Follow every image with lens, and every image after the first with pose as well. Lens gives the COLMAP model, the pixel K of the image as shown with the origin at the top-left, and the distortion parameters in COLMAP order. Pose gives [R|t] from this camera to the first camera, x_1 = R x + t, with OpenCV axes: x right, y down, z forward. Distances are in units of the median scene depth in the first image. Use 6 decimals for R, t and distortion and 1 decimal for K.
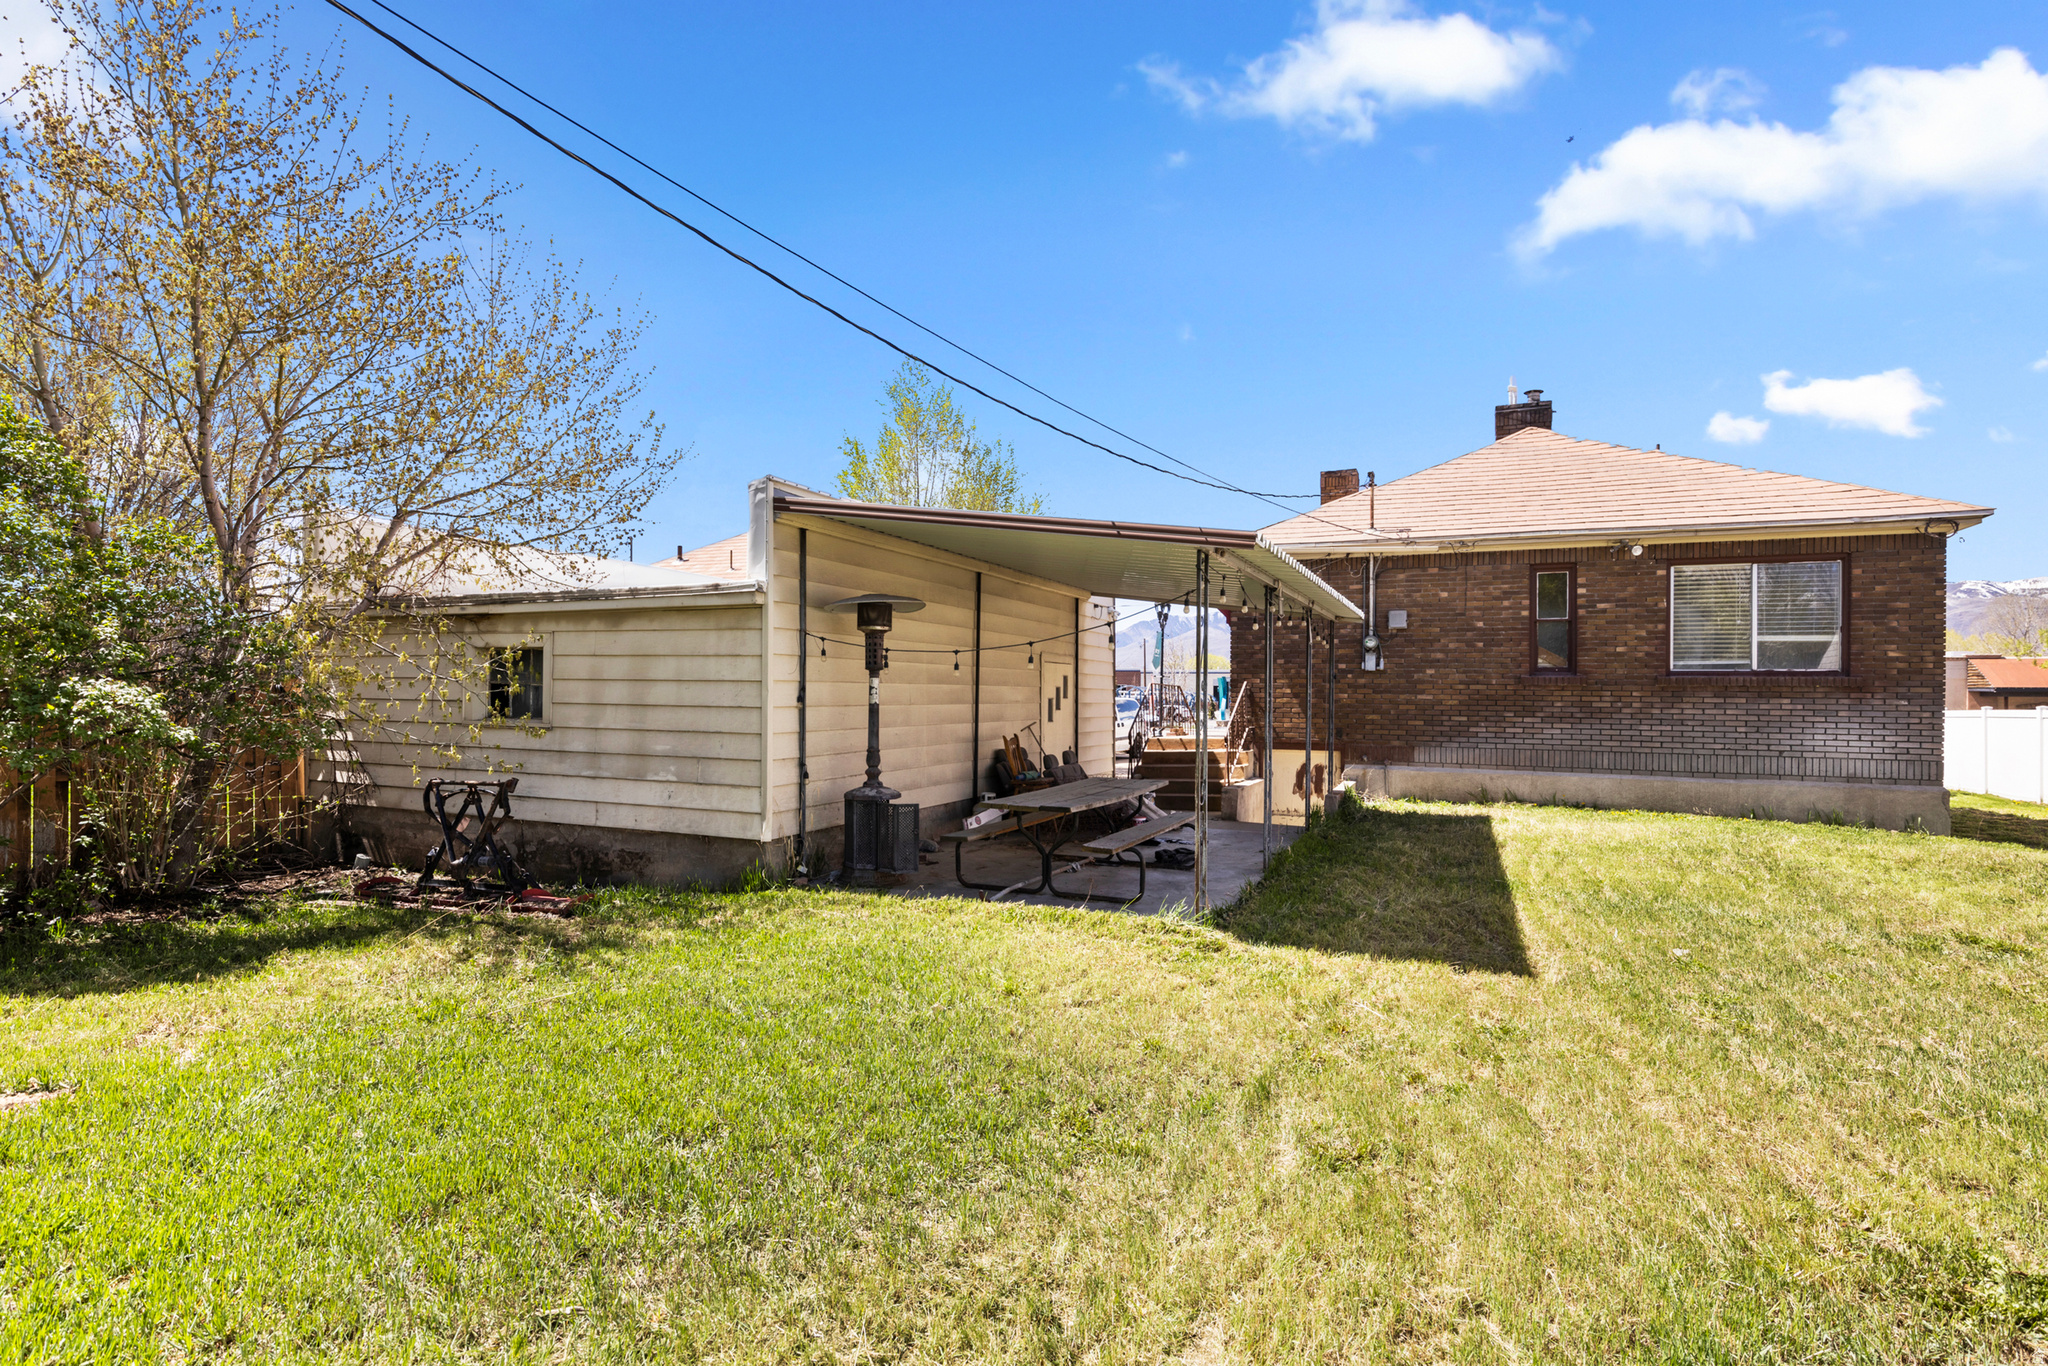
lens RADIAL K [[1089.2, 0, 1031.2], [0, 1089.2, 685.5], [0, 0, 1]] dist [-0.006322, -0.001162]
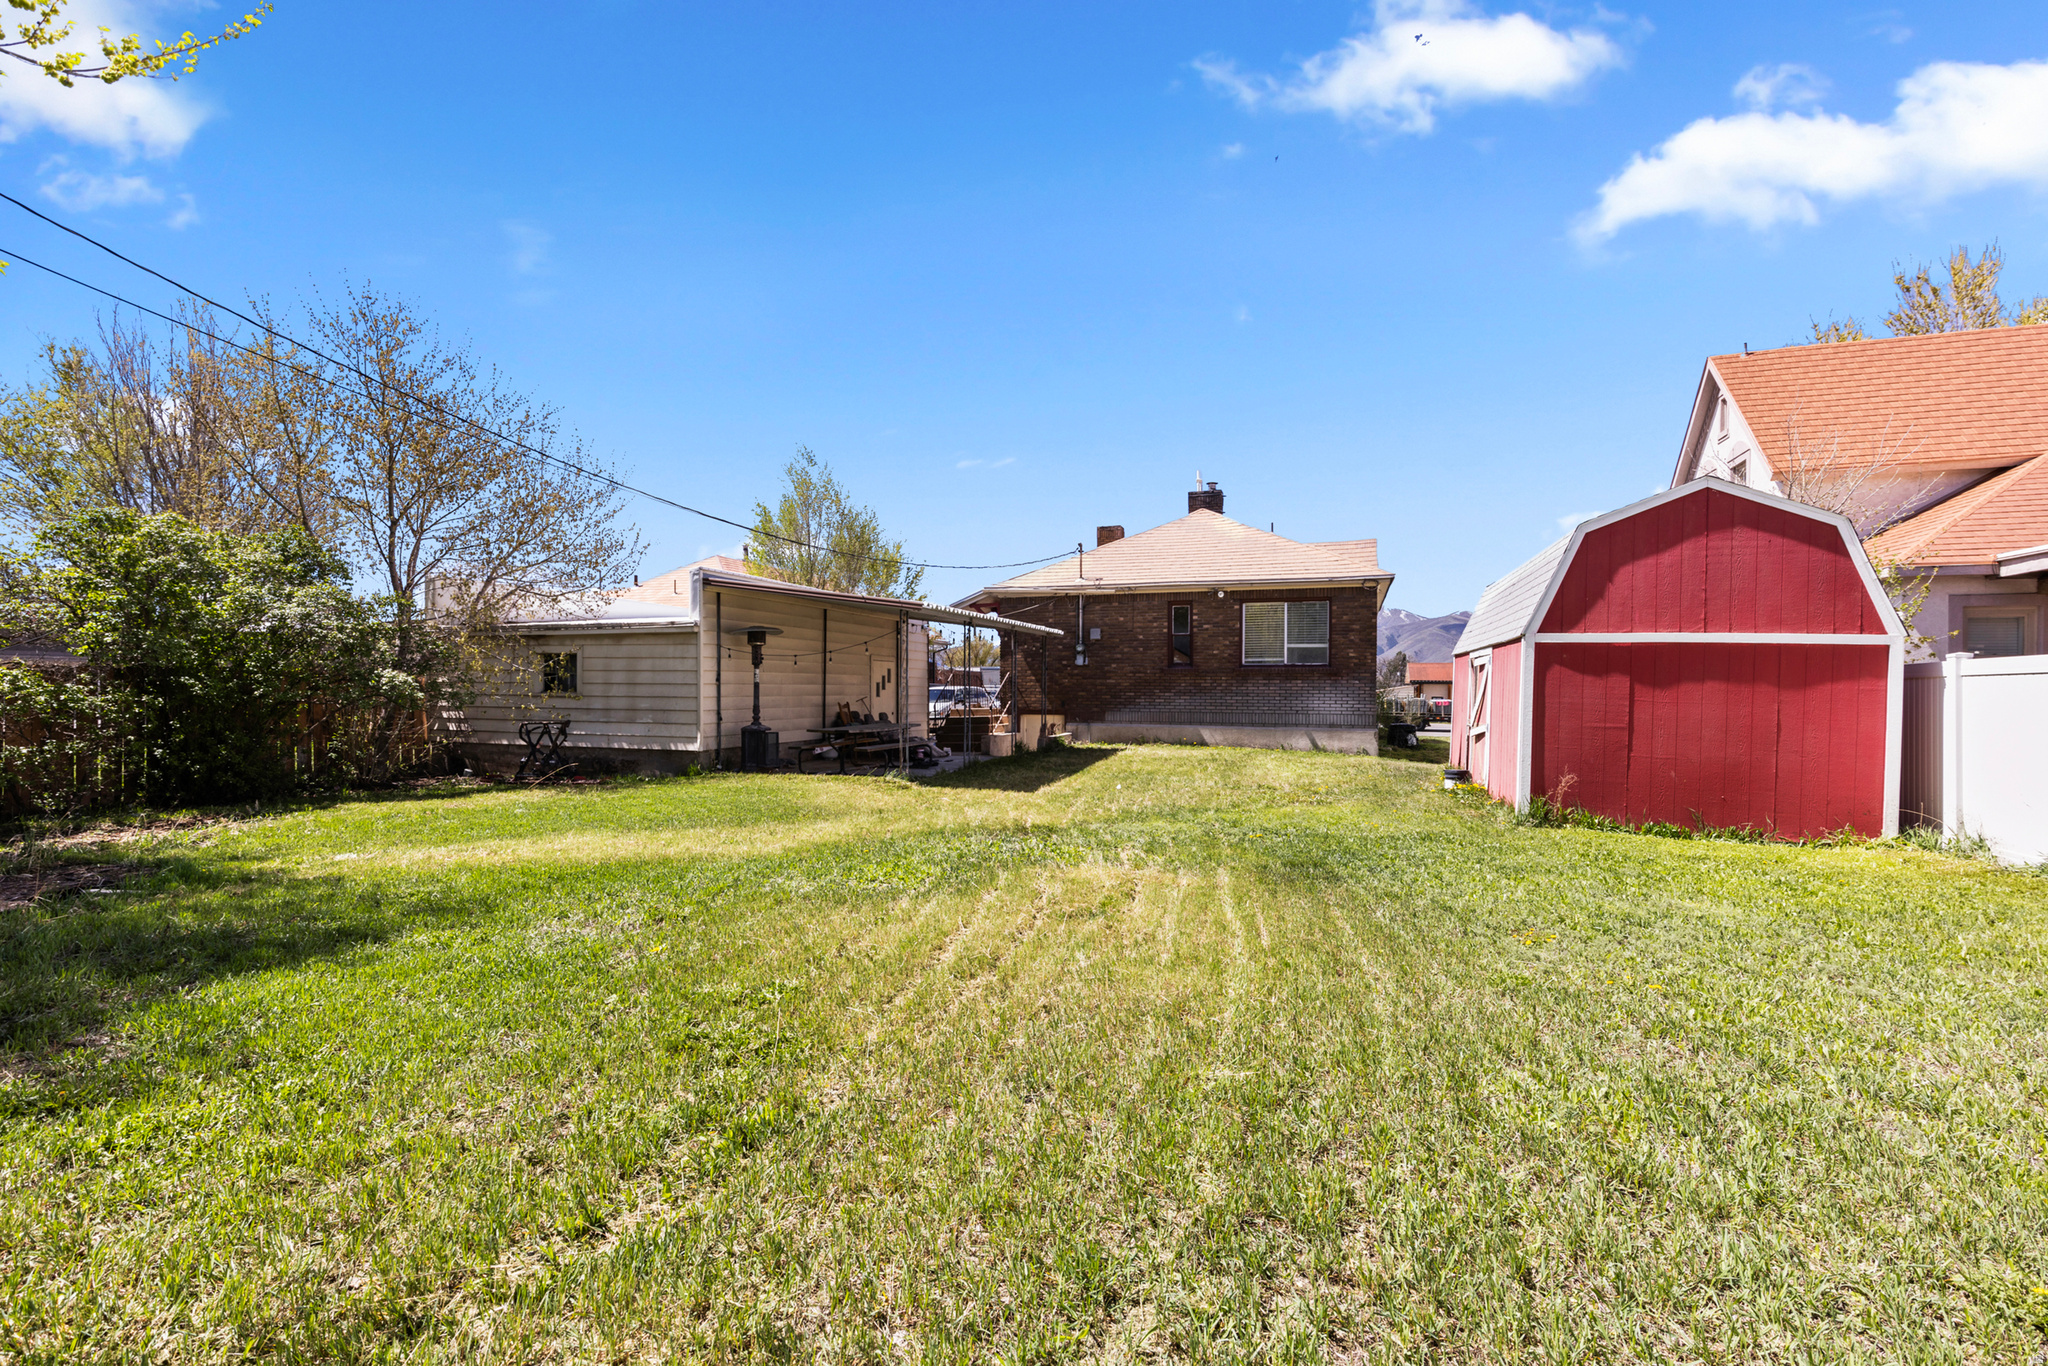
lens RADIAL K [[924.7, 0, 1012.7], [0, 924.7, 682.6], [0, 0, 1]] dist [0.011038, -0.002091]
pose [[0.996380, -0.004624, 0.084884, 0.149318], [0.004378, 0.999986, 0.003082, 0.012460], [-0.084897, -0.002699, 0.996386, -0.599533]]
